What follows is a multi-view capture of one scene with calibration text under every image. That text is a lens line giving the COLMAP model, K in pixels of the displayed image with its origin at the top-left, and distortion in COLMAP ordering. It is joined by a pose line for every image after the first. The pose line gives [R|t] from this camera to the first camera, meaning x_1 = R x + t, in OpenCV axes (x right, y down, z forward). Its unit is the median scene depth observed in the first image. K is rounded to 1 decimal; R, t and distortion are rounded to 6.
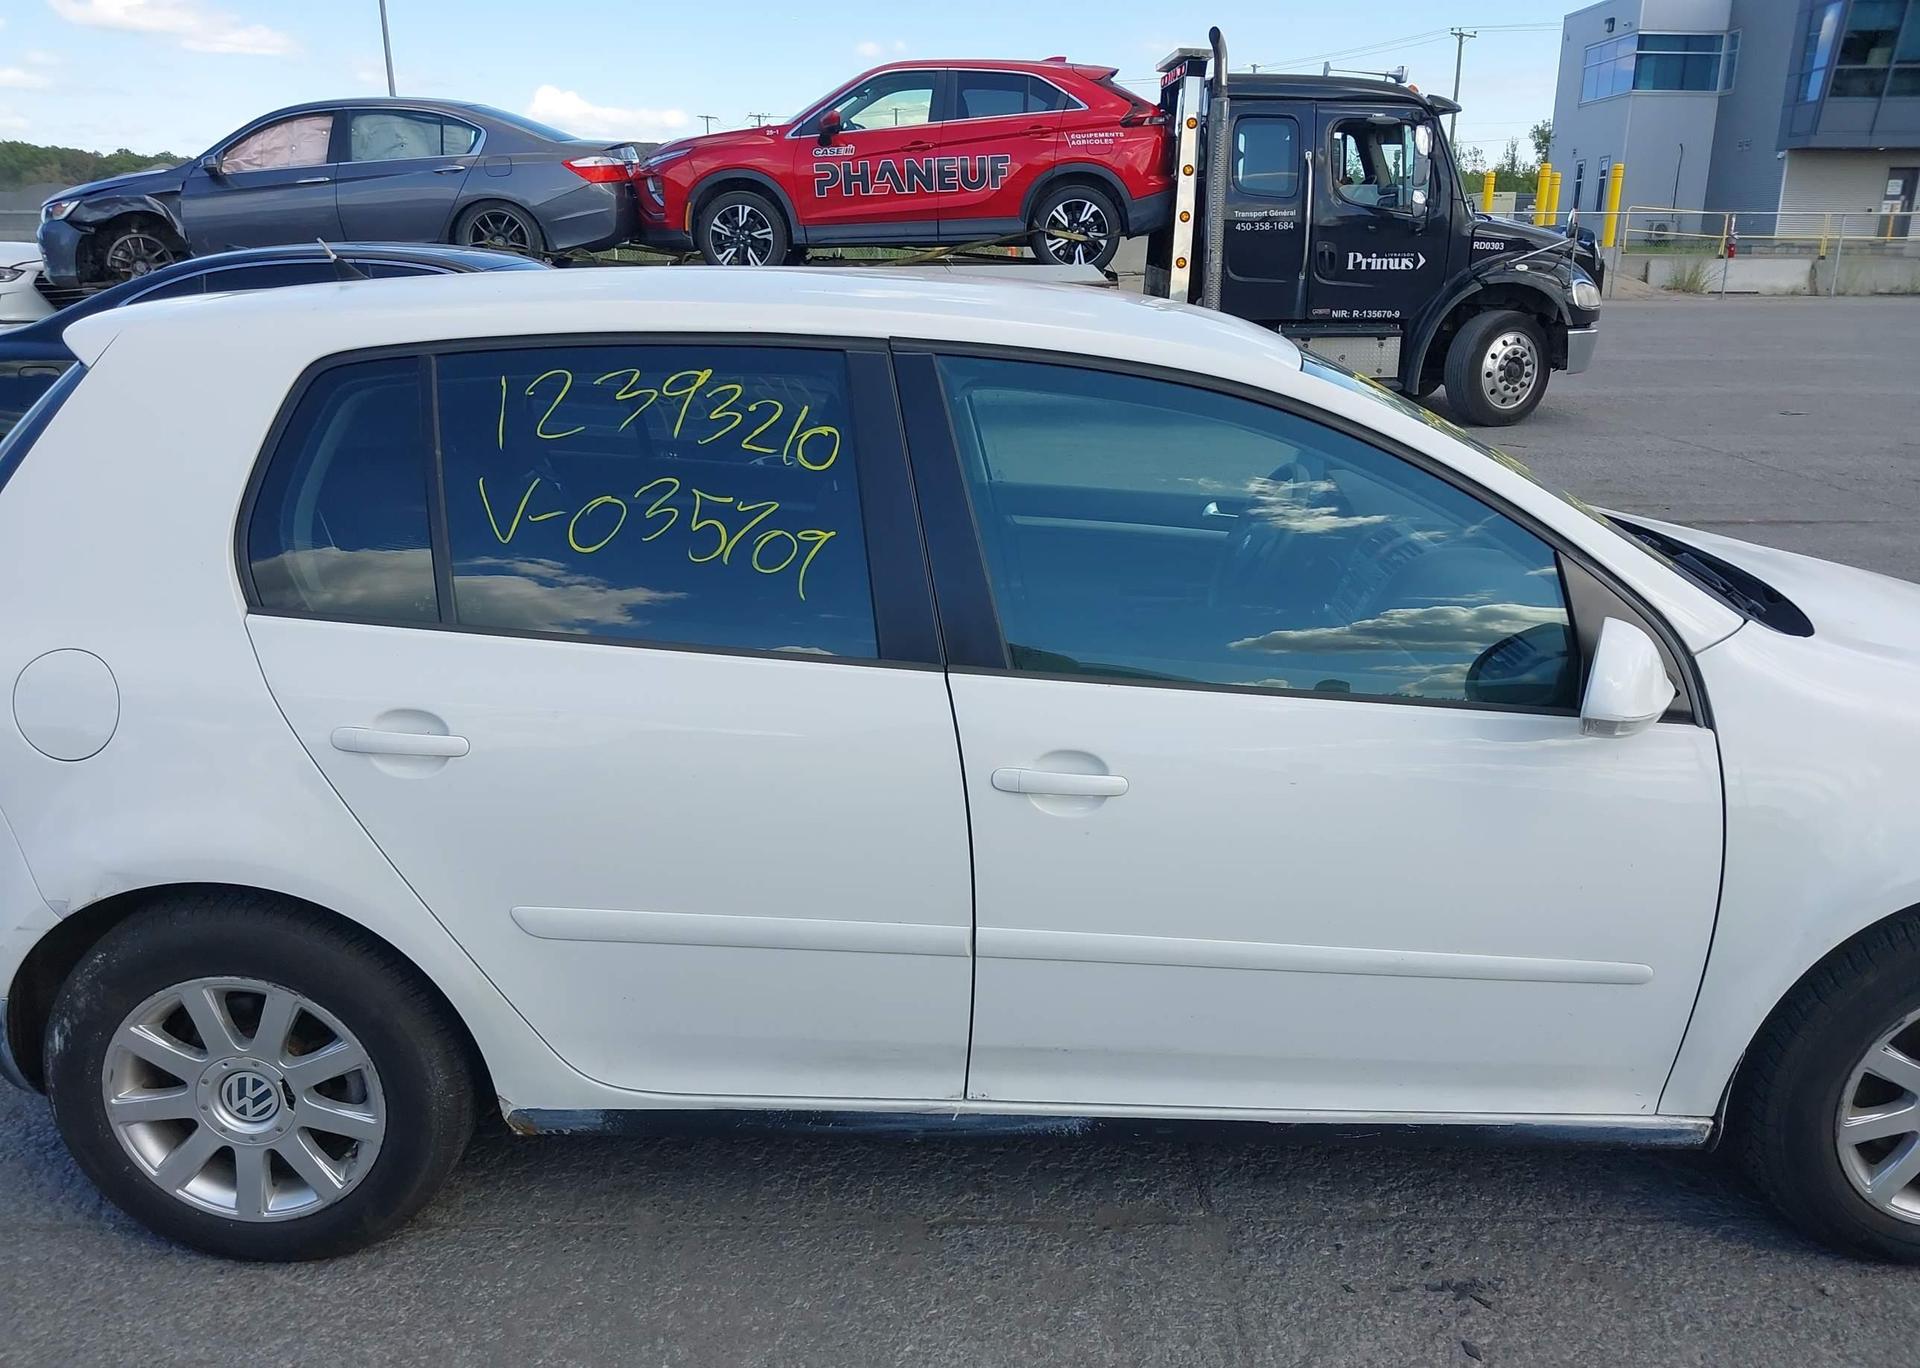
lens RADIAL K [[1543.0, 0, 978.8], [0, 1543.0, 679.4], [0, 0, 1]] dist [0.014125, -0.005911]
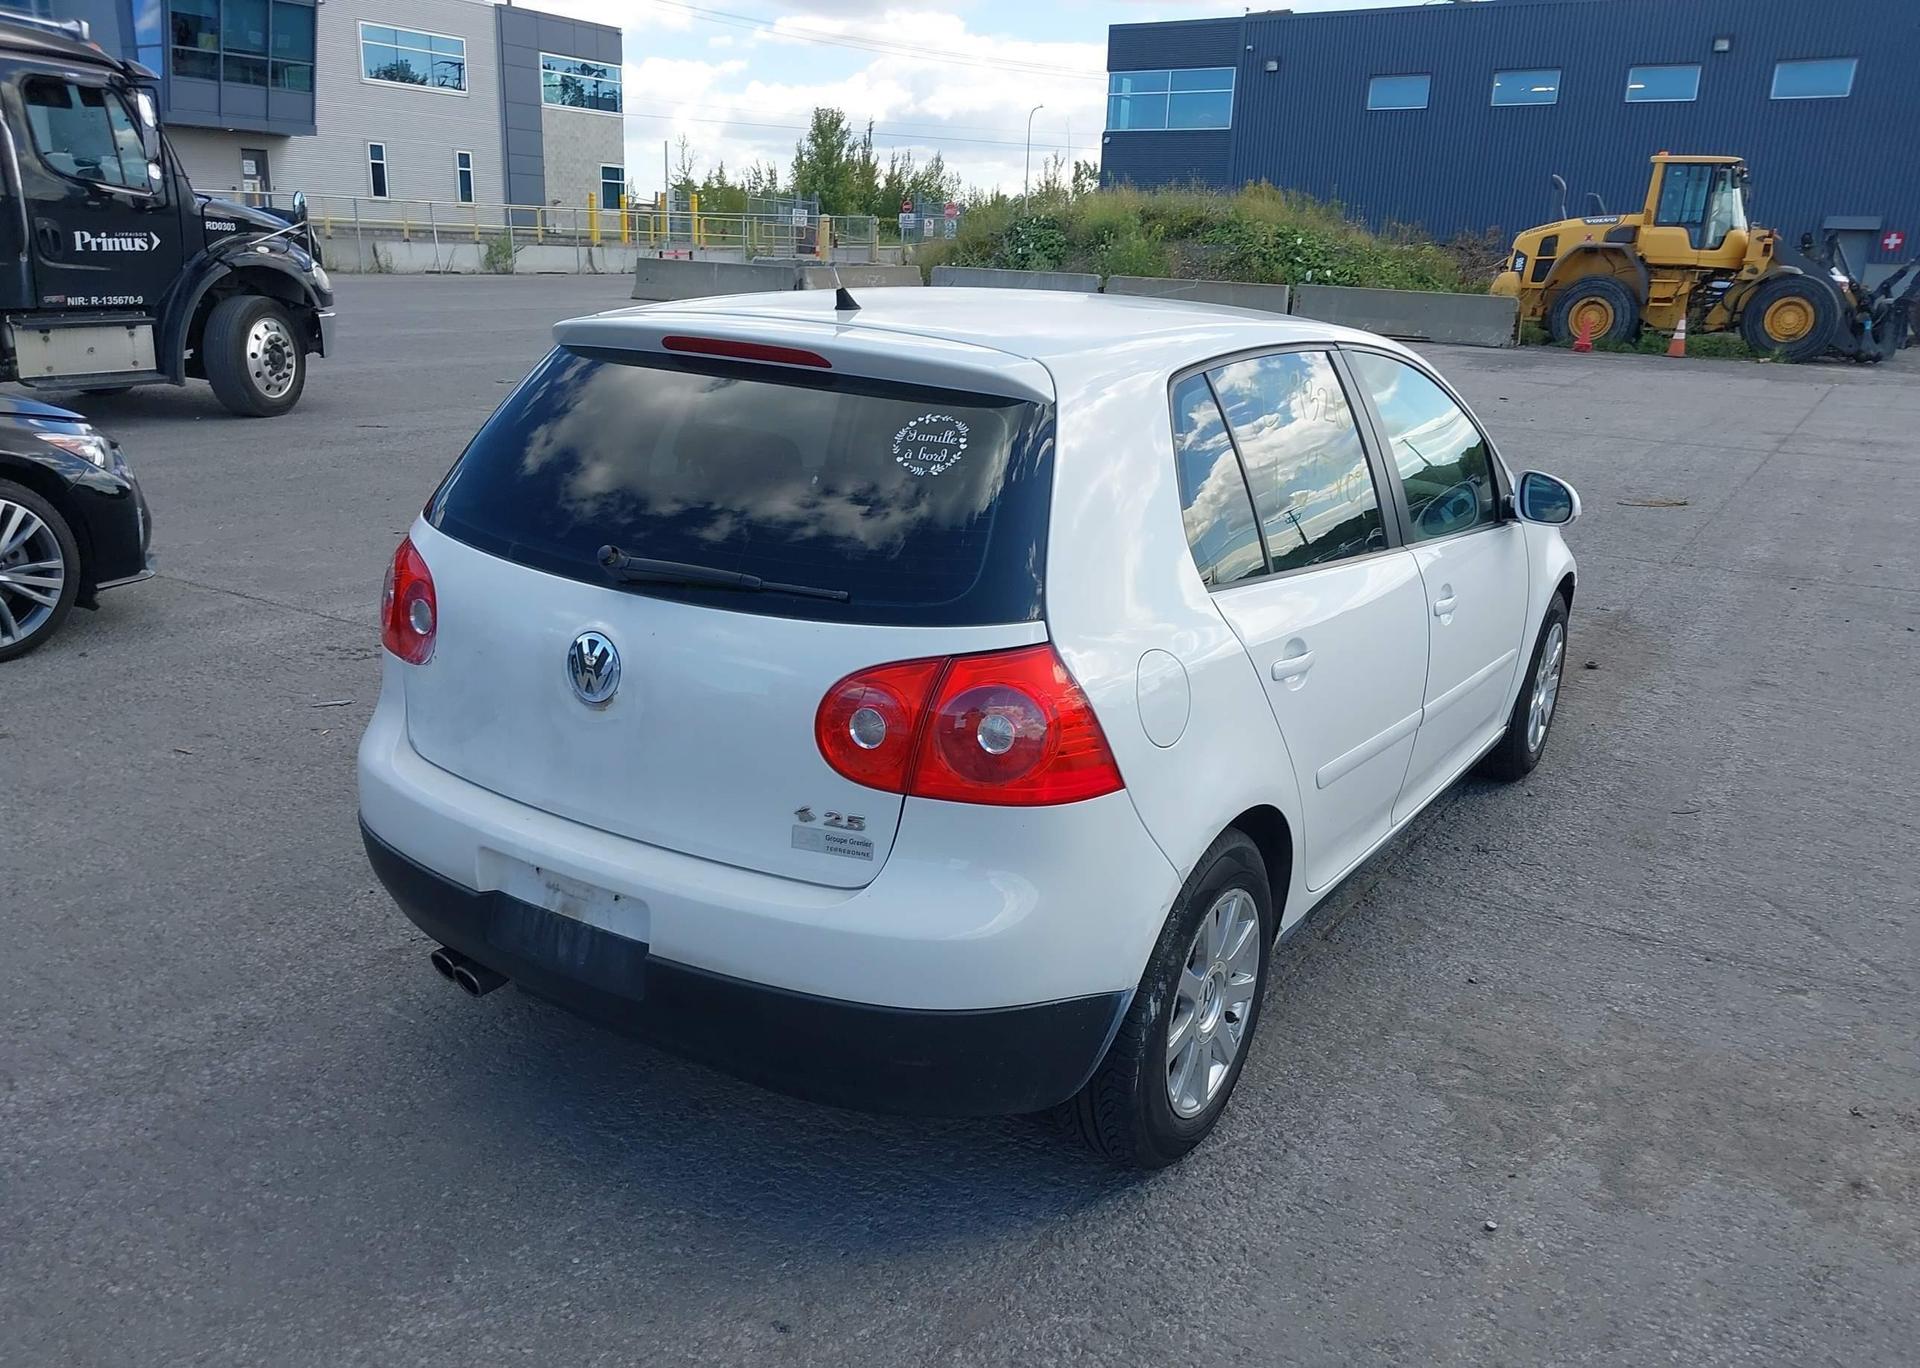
lens RADIAL K [[1543.0, 0, 998.2], [0, 1543.0, 686.6], [0, 0, 1]] dist [0.014125, -0.005911]
pose [[0.522097, -0.226732, 0.822197, -0.267214], [0.209552, 0.968568, 0.134030, -0.034296], [-0.826742, 0.102316, 0.553199, 0.108894]]
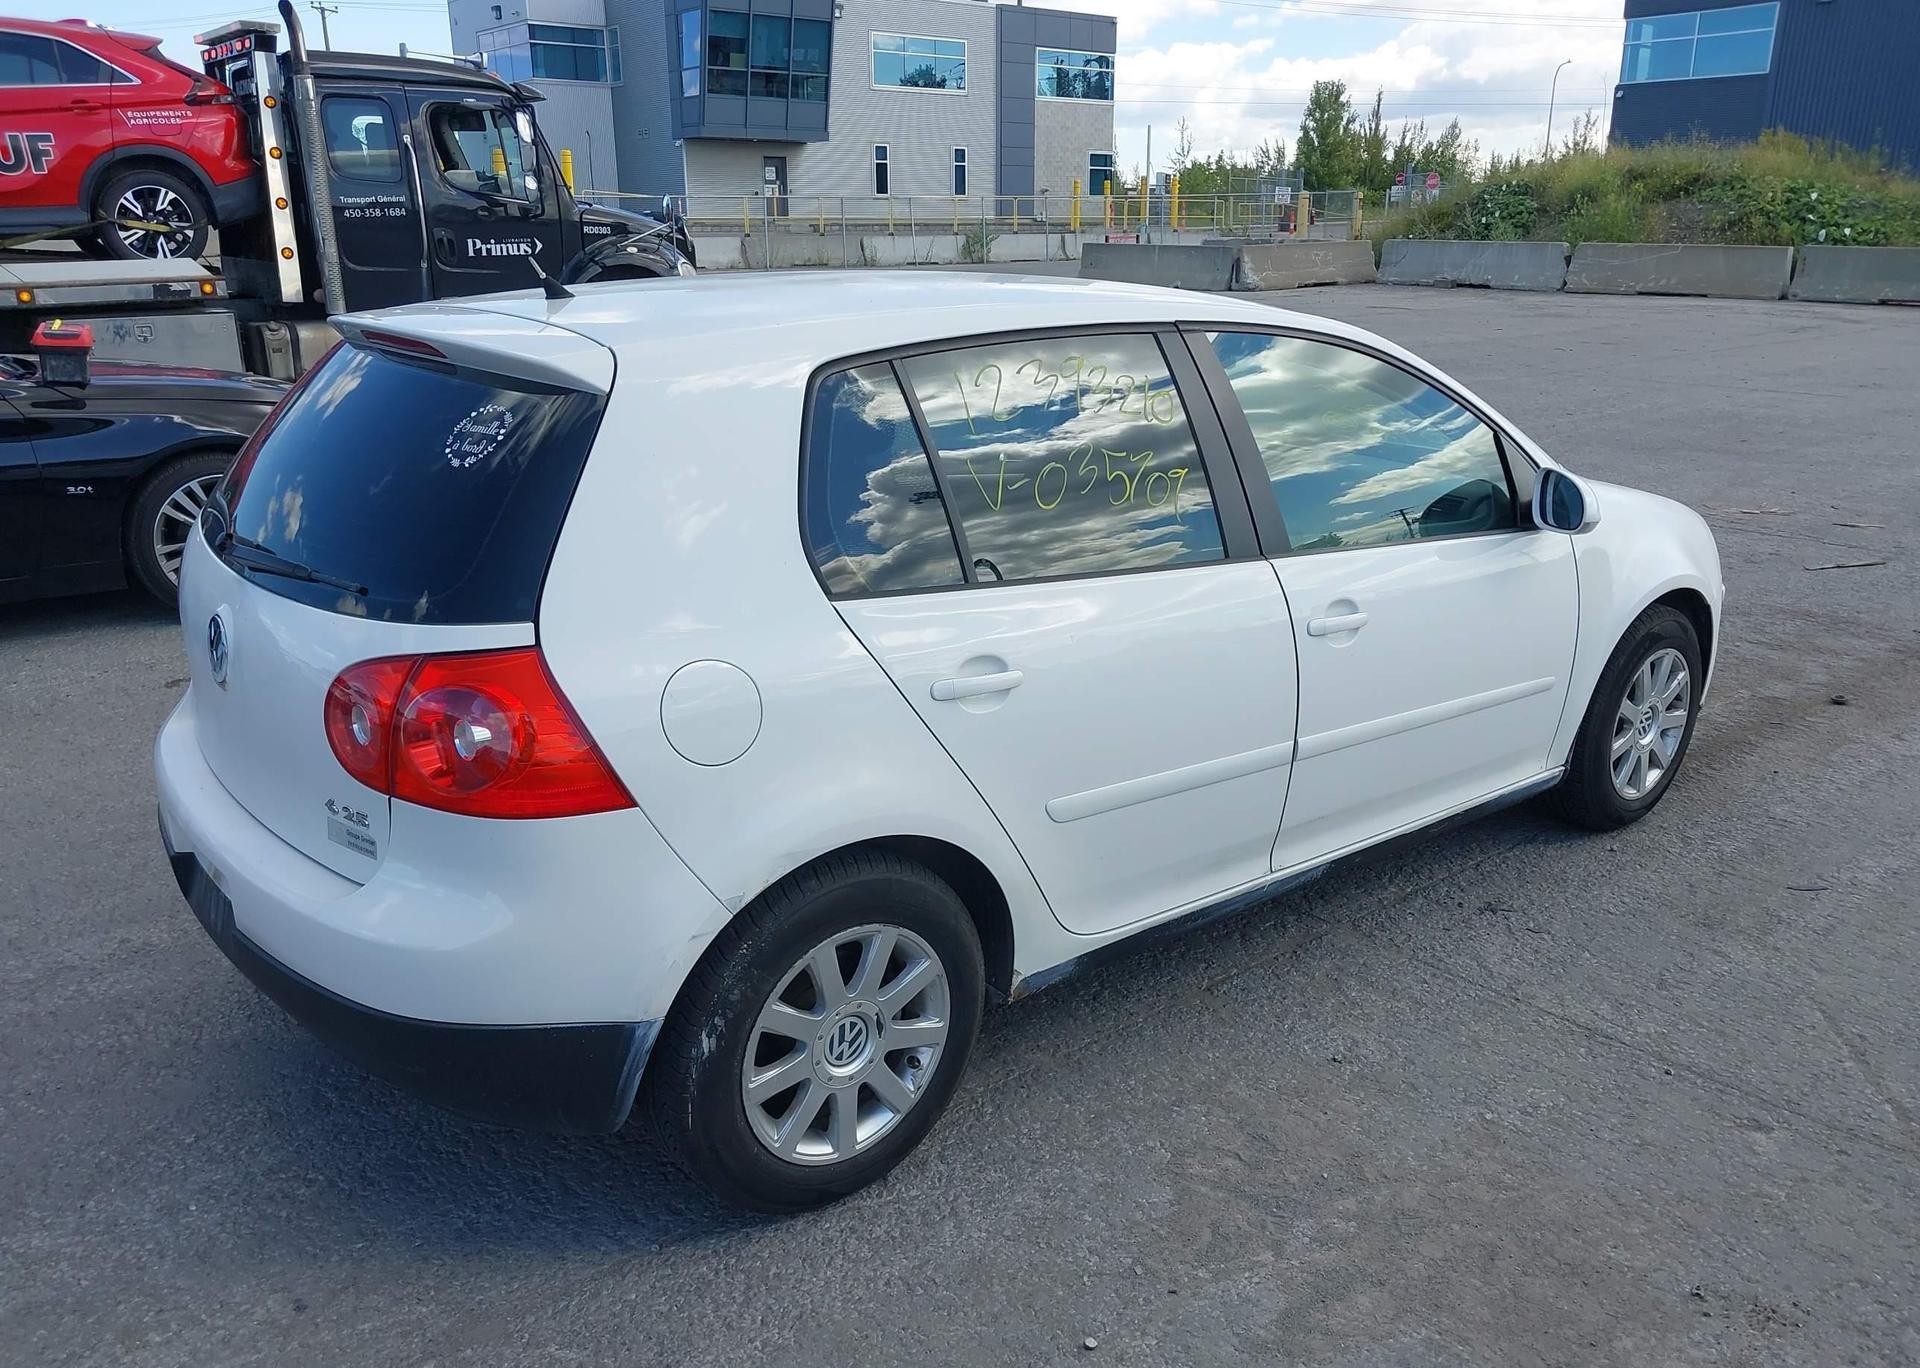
lens RADIAL K [[1543.0, 0, 1018.1], [0, 1543.0, 684.0], [0, 0, 1]] dist [0.014125, -0.005911]
pose [[0.771773, -0.197175, 0.604556, -0.146247], [0.189309, 0.978848, 0.077578, -0.005288], [-0.607065, 0.054576, 0.792776, 0.008800]]
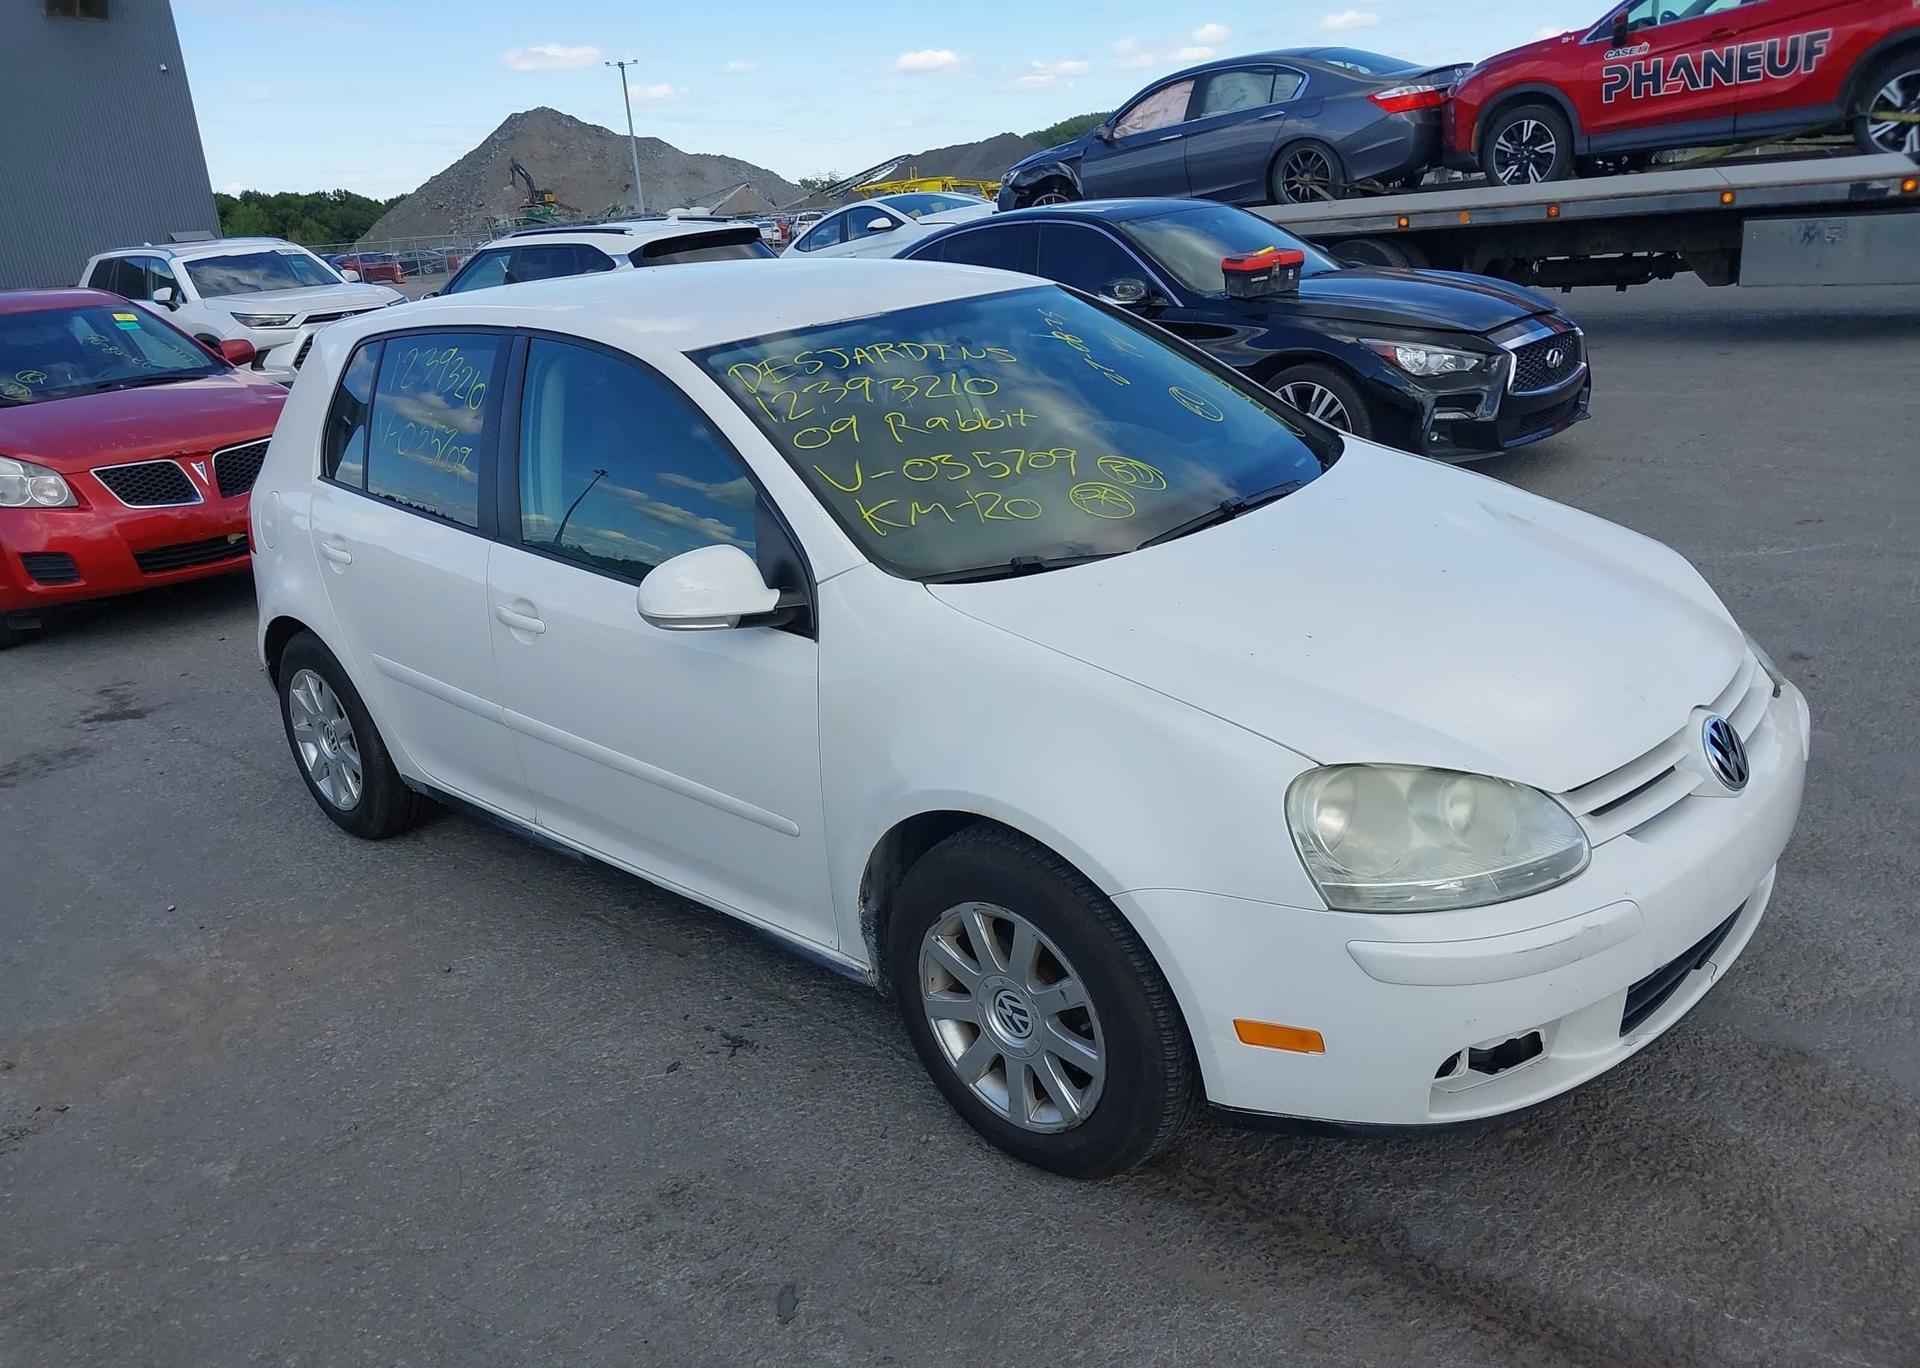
lens RADIAL K [[1543.0, 0, 980.1], [0, 1543.0, 682.7], [0, 0, 1]] dist [0.014125, -0.005911]
pose [[0.706761, 0.154067, -0.690473, 0.338438], [-0.109552, 0.988060, 0.108332, -0.020501], [0.698919, -0.000922, 0.715200, 0.047878]]
